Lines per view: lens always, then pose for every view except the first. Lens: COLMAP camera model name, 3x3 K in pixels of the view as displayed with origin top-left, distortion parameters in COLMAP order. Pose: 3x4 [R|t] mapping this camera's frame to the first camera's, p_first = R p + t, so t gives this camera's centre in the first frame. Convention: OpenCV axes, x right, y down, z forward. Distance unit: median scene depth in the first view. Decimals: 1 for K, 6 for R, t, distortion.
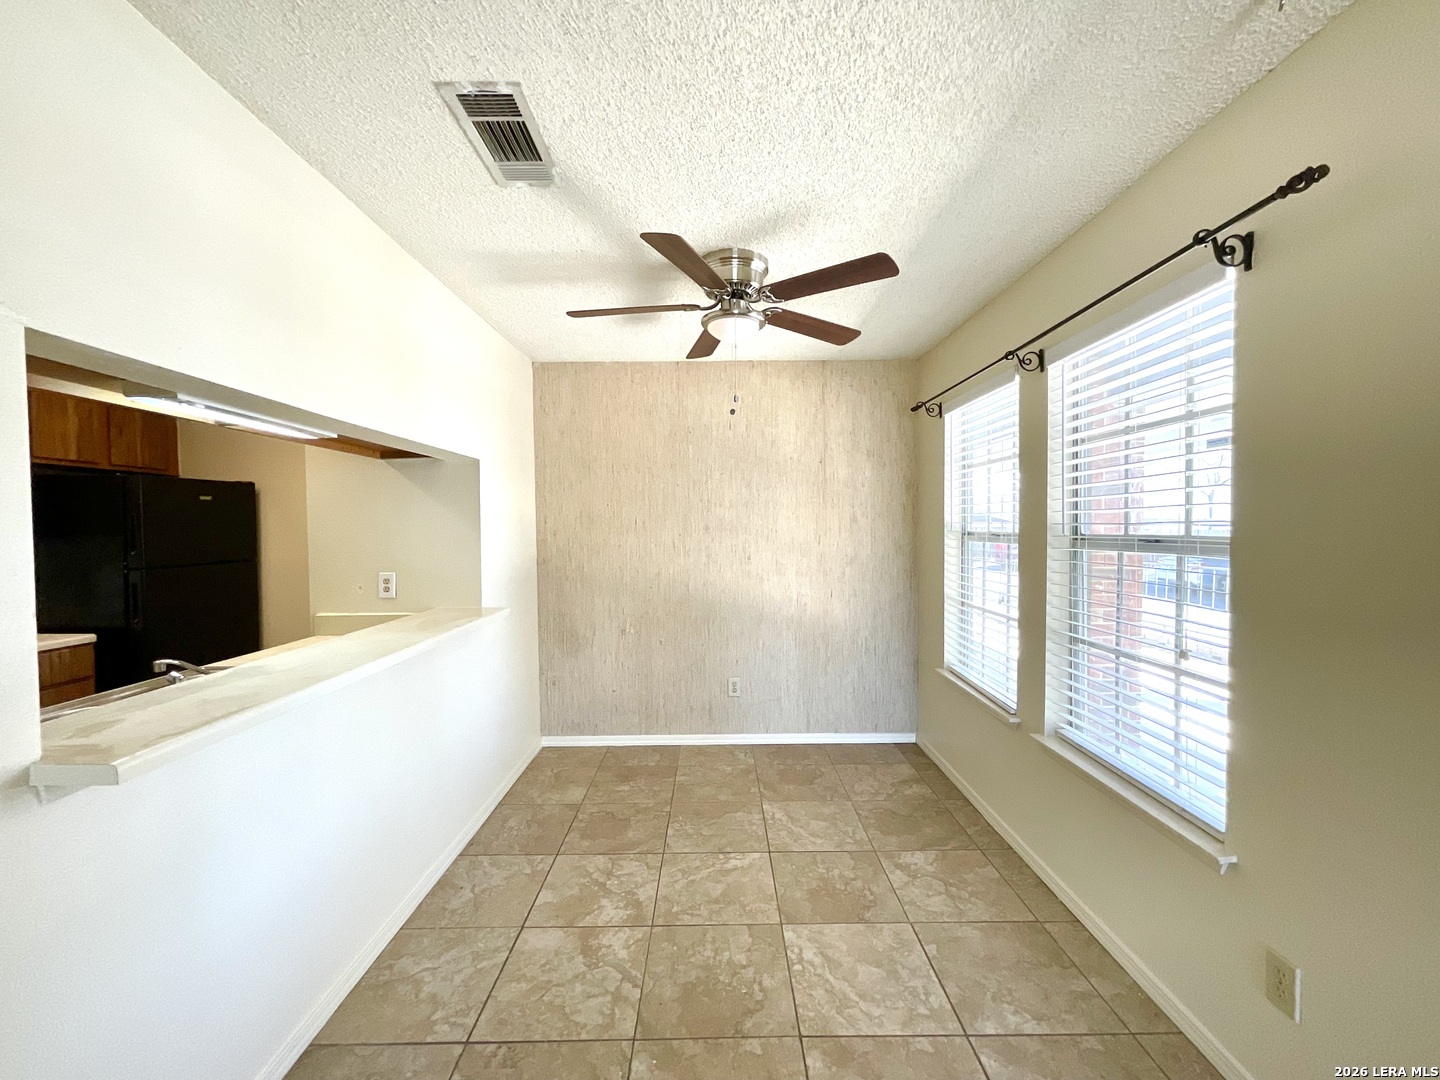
lens RADIAL K [[579.2, 0, 718.6], [0, 579.2, 539.2], [0, 0, 1]] dist [-0.001719, 0.000944]
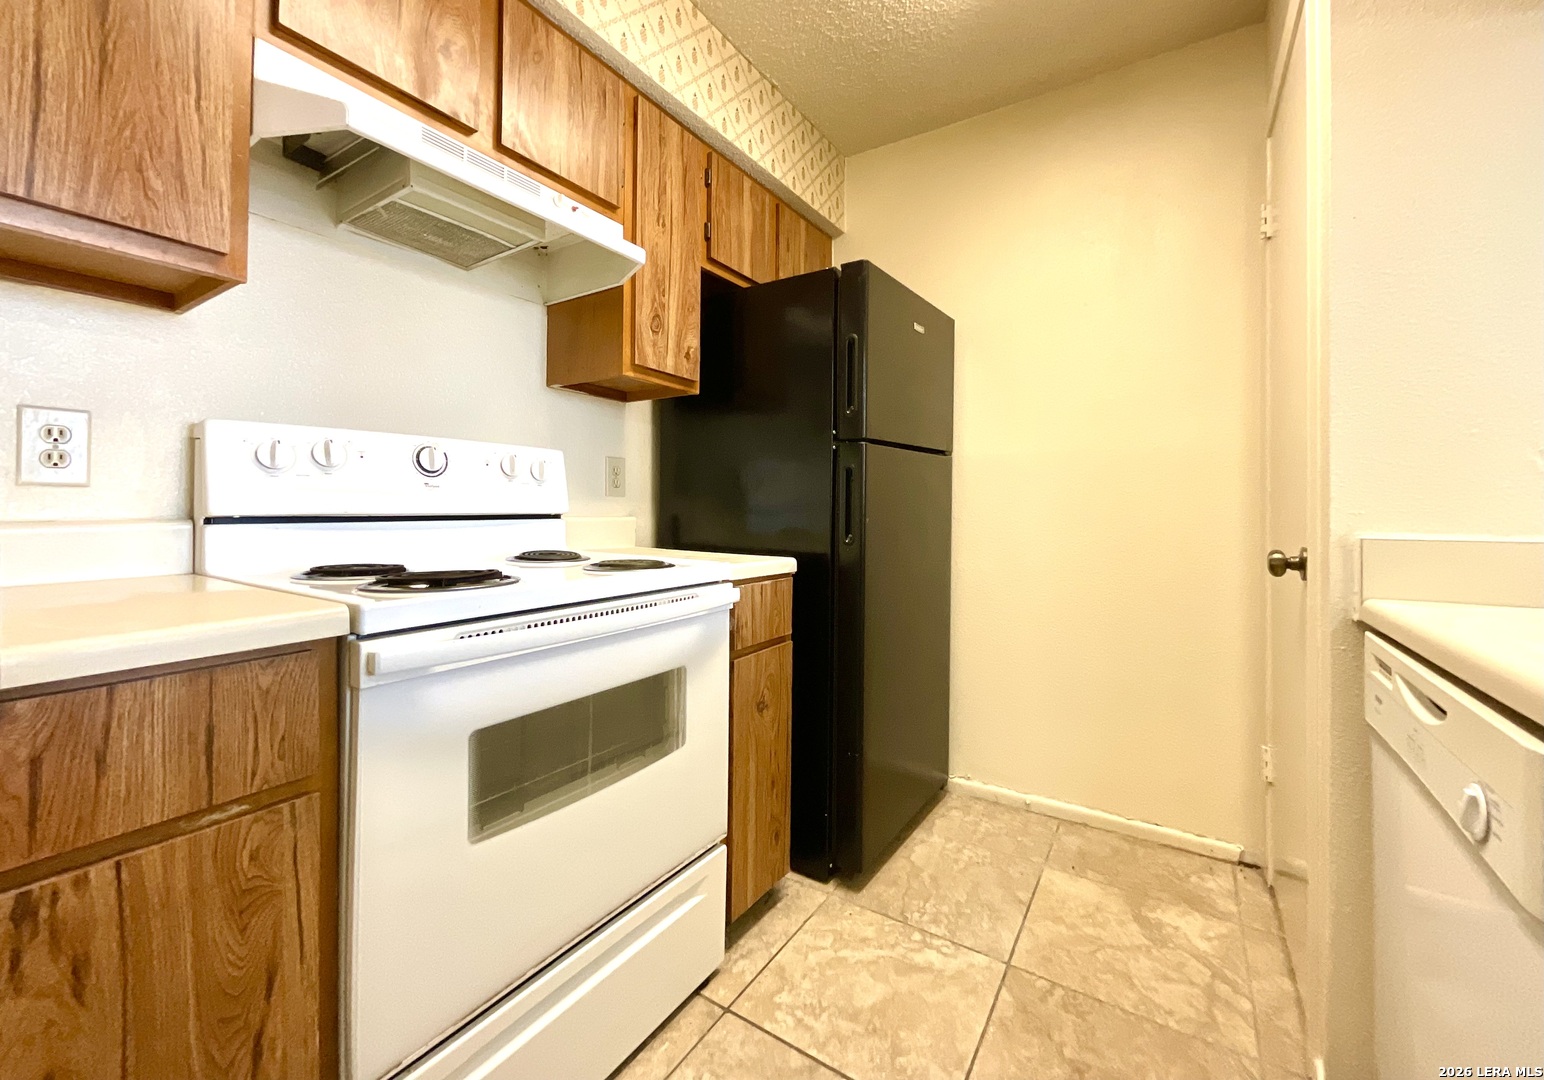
lens RADIAL K [[625.8, 0, 777.4], [0, 625.8, 507.0], [0, 0, 1]] dist [0.007650, -0.000413]
pose [[0.834577, 0.008289, -0.550828, -0.660754], [-0.017706, 0.999774, -0.011782, 0.105404], [0.550606, 0.019586, 0.834535, 0.429311]]
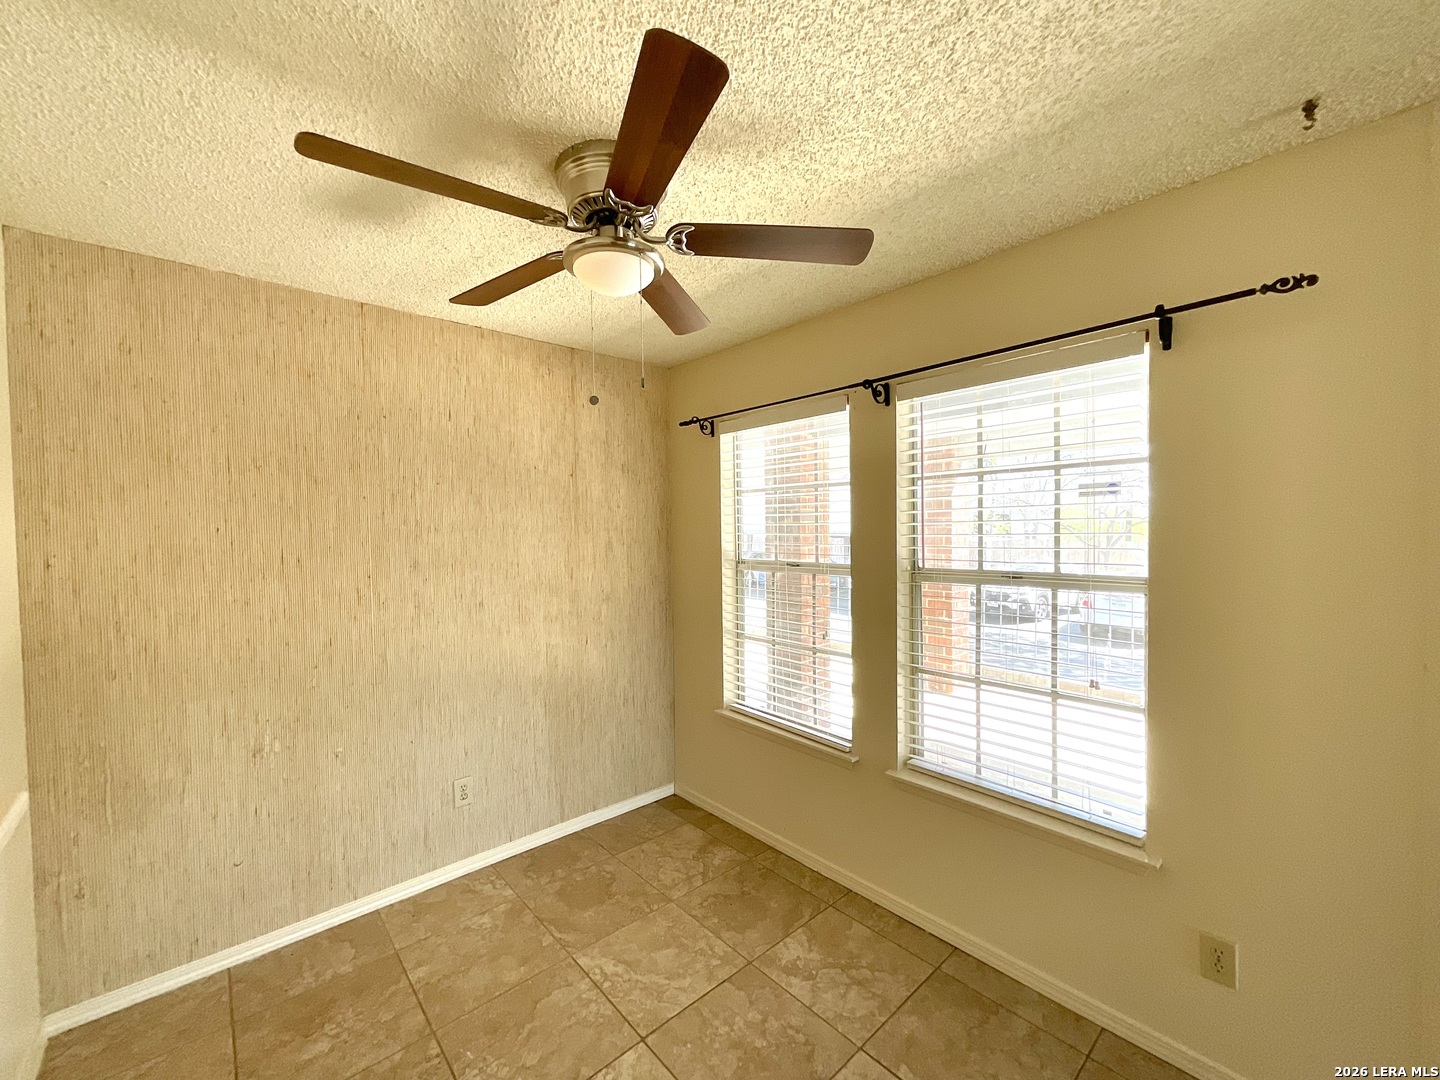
lens RADIAL K [[579.2, 0, 718.3], [0, 579.2, 541.3], [0, 0, 1]] dist [-0.001719, 0.000944]
pose [[0.750639, -0.014711, 0.660549, -0.221337], [0.021484, 0.999767, -0.002149, -0.041223], [-0.660363, 0.015804, 0.750780, 0.306397]]
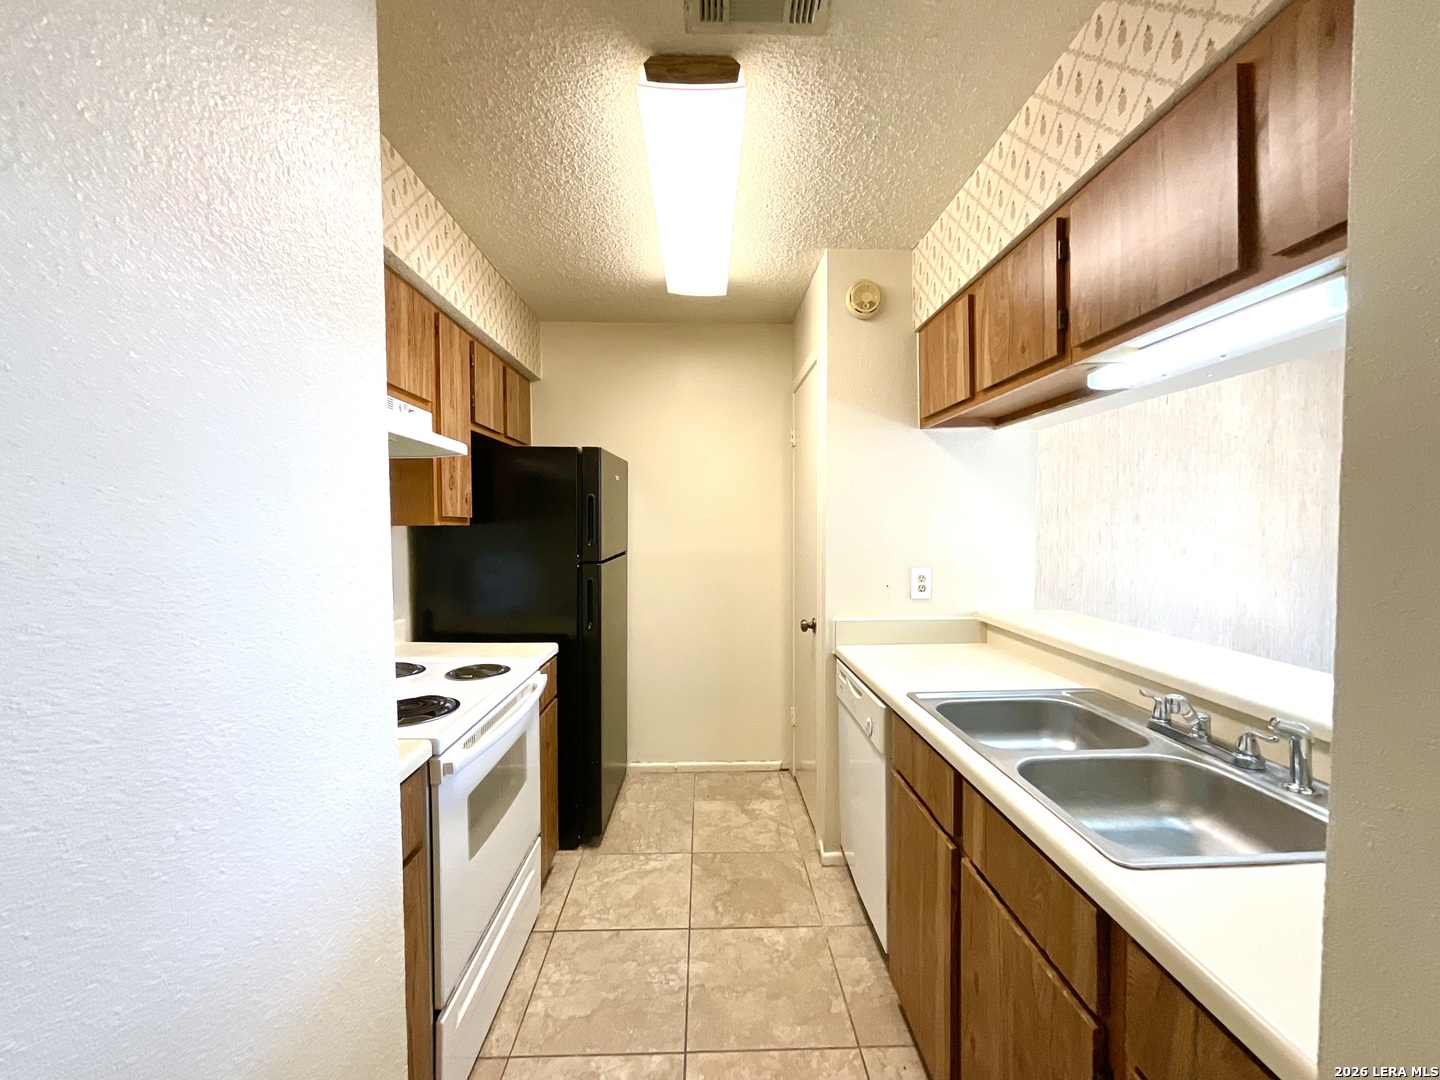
lens RADIAL K [[579.2, 0, 724.0], [0, 579.2, 543.8], [0, 0, 1]] dist [-0.001719, 0.000944]
pose [[0.999786, 0.002604, 0.020513, -0.739172], [-0.002970, 0.999836, 0.017848, 0.008313], [-0.020463, -0.017905, 0.999630, 0.159919]]
